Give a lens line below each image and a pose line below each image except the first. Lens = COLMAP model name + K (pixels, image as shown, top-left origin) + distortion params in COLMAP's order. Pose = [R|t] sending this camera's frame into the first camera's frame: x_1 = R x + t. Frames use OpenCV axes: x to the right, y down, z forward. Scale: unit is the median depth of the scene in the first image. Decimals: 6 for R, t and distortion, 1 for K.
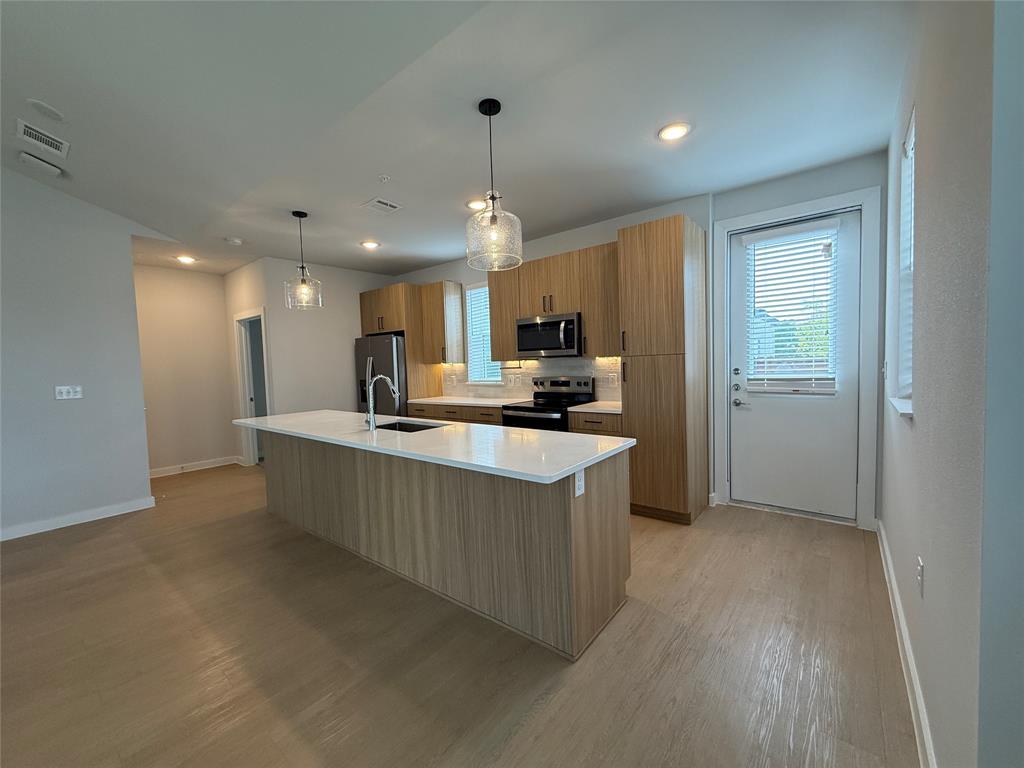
lens RADIAL K [[415.0, 0, 506.6], [0, 415.0, 387.5], [0, 0, 1]] dist [-0.001827, -0.000496]
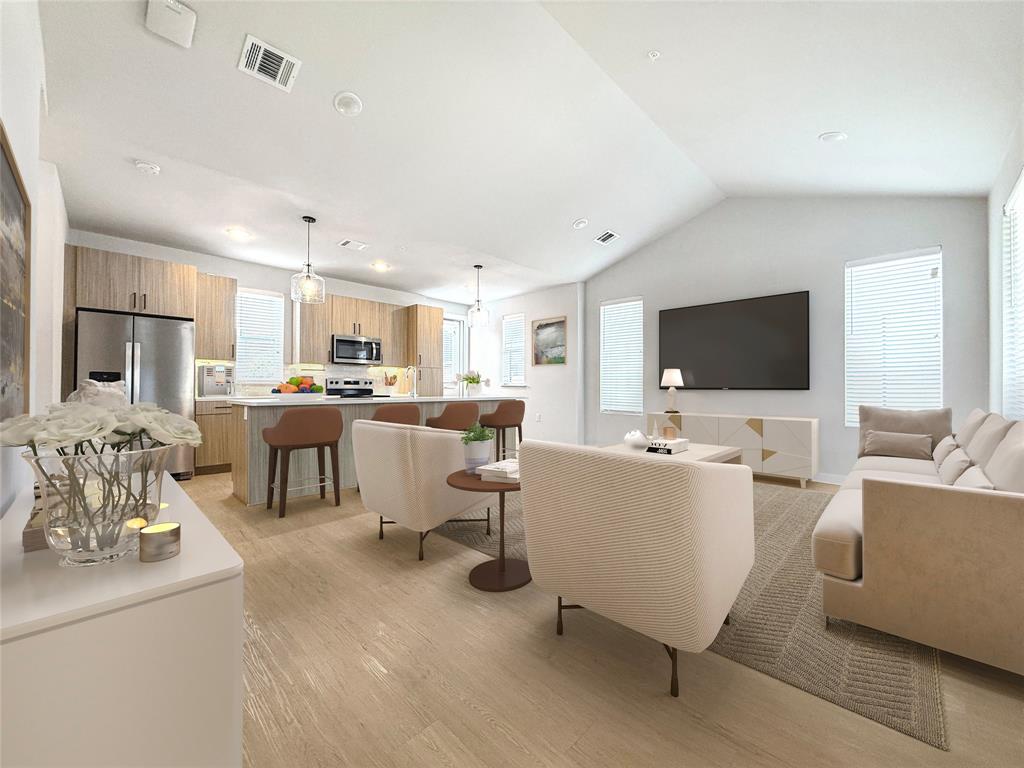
lens RADIAL K [[415.0, 0, 513.8], [0, 415.0, 382.6], [0, 0, 1]] dist [-0.001827, -0.000496]
pose [[0.076047, 0.044135, 0.996127, -1.345768], [0.051155, 0.997532, -0.048103, 0.093452], [-0.995791, 0.054615, 0.073602, 0.336184]]
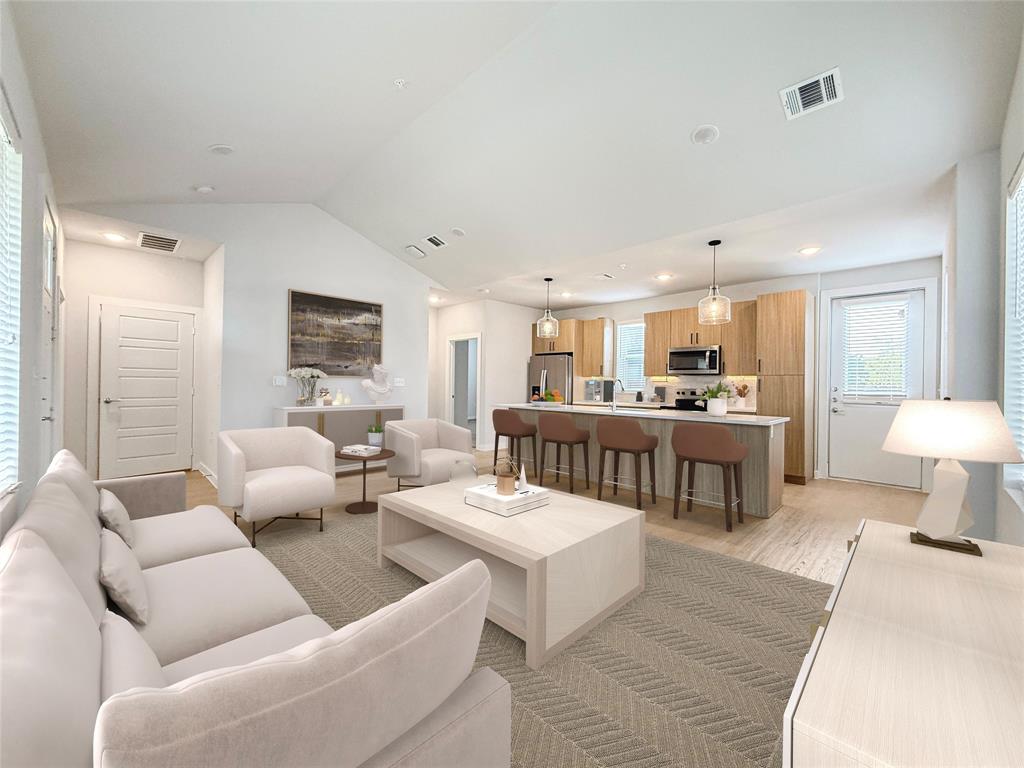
lens RADIAL K [[415.0, 0, 504.0], [0, 415.0, 385.9], [0, 0, 1]] dist [-0.001827, -0.000496]
pose [[0.993755, 0.048479, -0.100500, -0.419092], [-0.054034, 0.997115, -0.053316, 0.081501], [0.097625, 0.058413, 0.993508, -0.524026]]
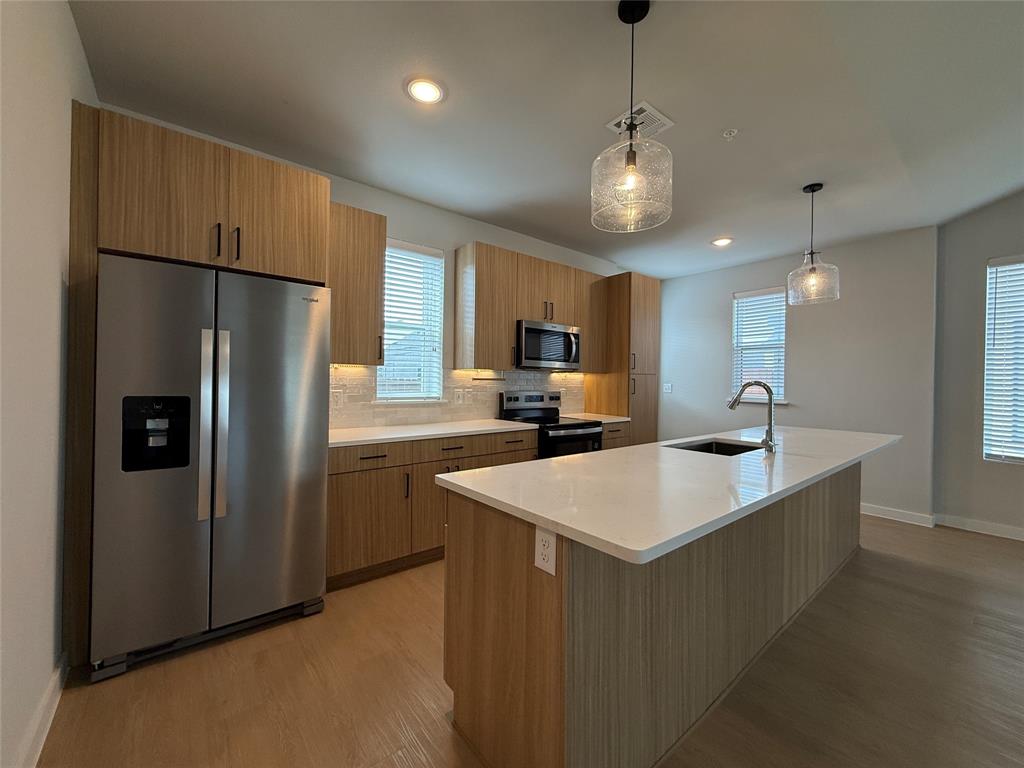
lens RADIAL K [[415.0, 0, 511.7], [0, 415.0, 382.6], [0, 0, 1]] dist [-0.001827, -0.000496]
pose [[0.191497, 0.034761, 0.980877, -0.808704], [0.035660, 0.998466, -0.042346, -0.008304], [-0.980845, 0.043088, 0.189964, 0.914117]]
